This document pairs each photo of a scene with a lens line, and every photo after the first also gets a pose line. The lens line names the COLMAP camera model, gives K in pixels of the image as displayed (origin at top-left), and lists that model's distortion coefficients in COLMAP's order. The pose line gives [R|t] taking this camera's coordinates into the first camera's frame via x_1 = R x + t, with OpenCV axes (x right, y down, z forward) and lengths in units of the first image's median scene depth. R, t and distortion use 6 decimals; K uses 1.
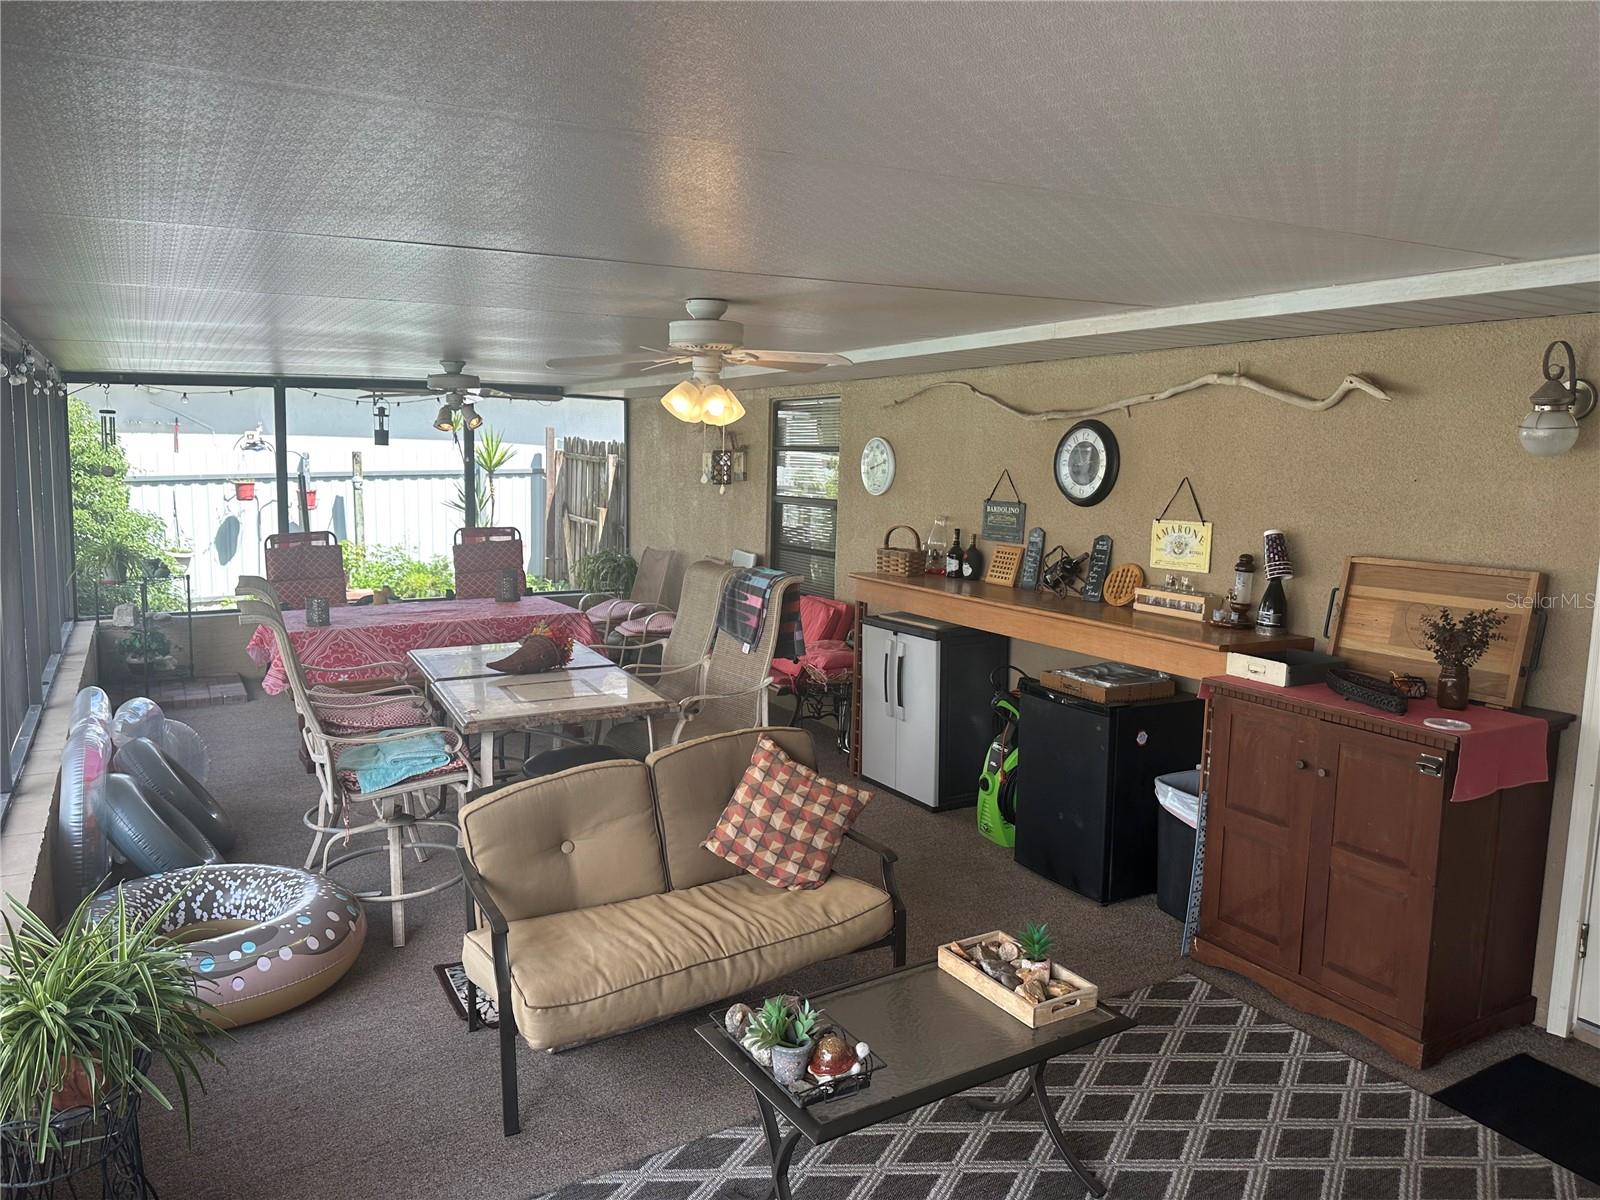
lens RADIAL K [[1135.1, 0, 800.6], [0, 1135.1, 597.6], [0, 0, 1]] dist [0.049659, -0.061926]
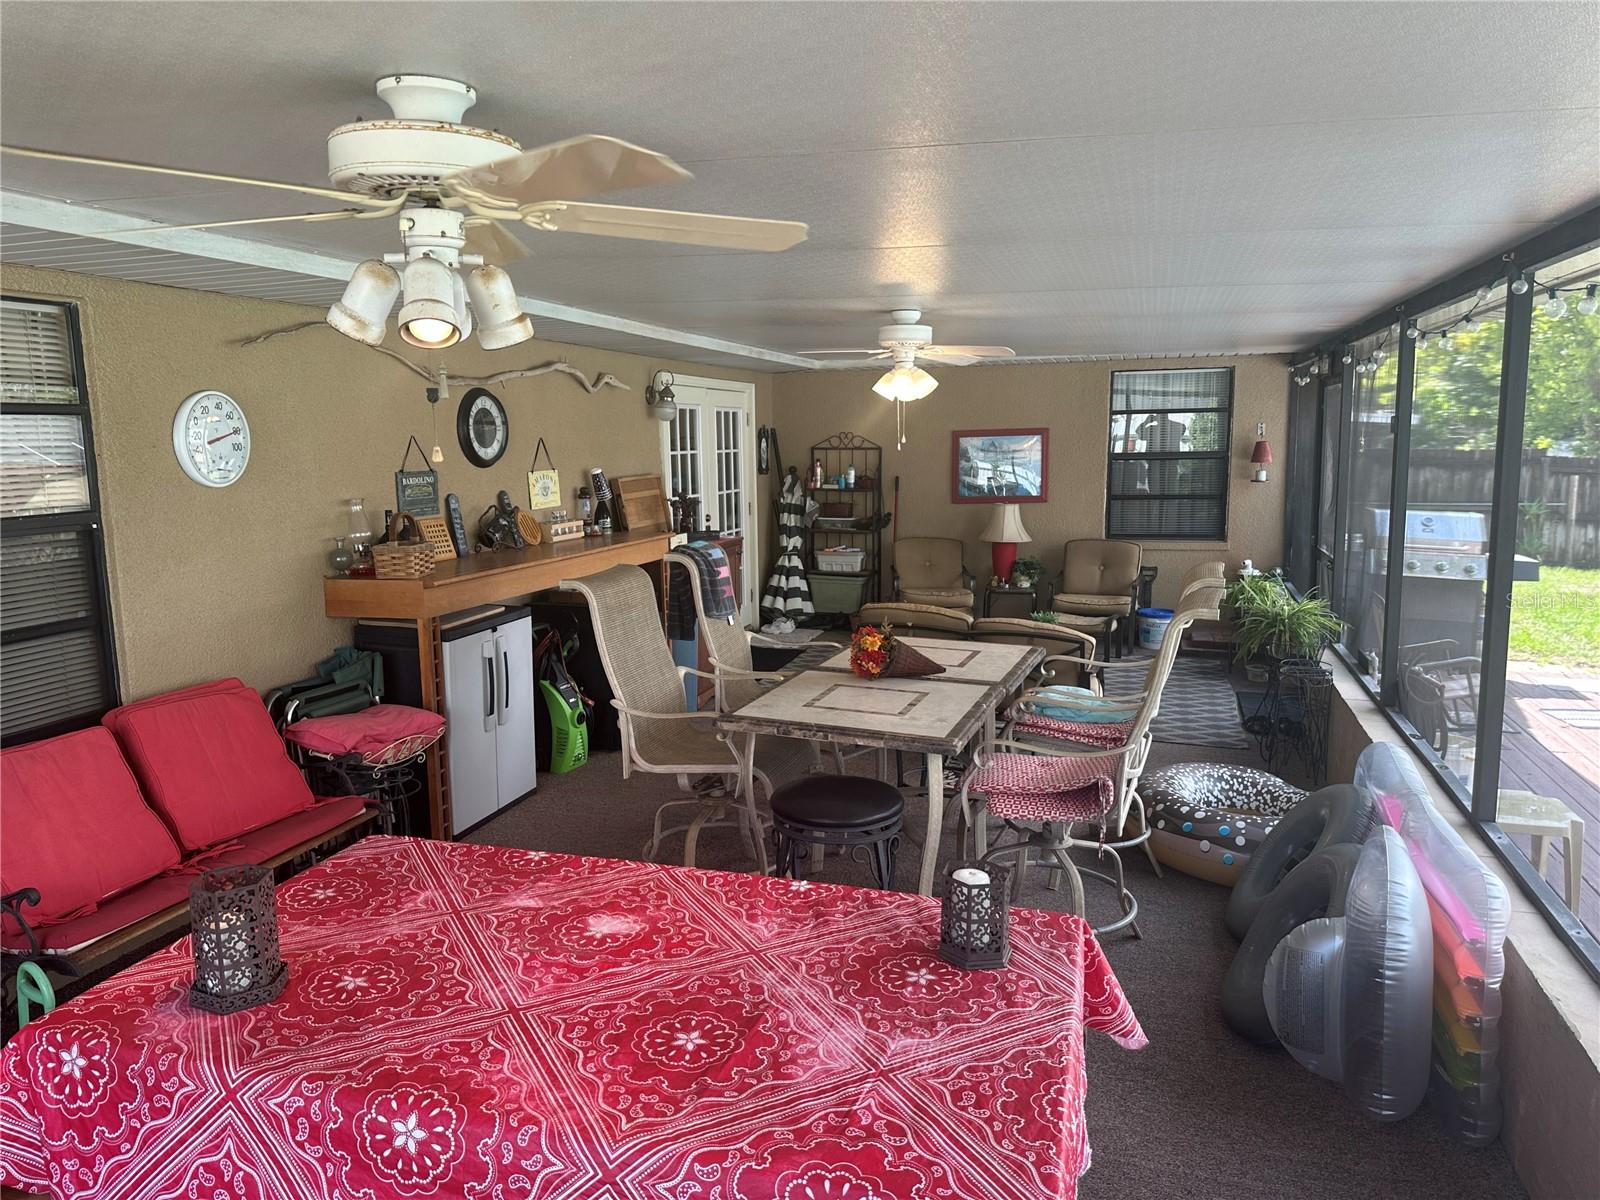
lens RADIAL K [[1135.1, 0, 798.8], [0, 1135.1, 597.9], [0, 0, 1]] dist [0.049659, -0.061926]
pose [[-0.683871, -0.115214, 0.720448, -0.756259], [0.089822, 0.966646, 0.239848, -0.194021], [-0.724053, 0.228737, -0.650713, 1.518978]]
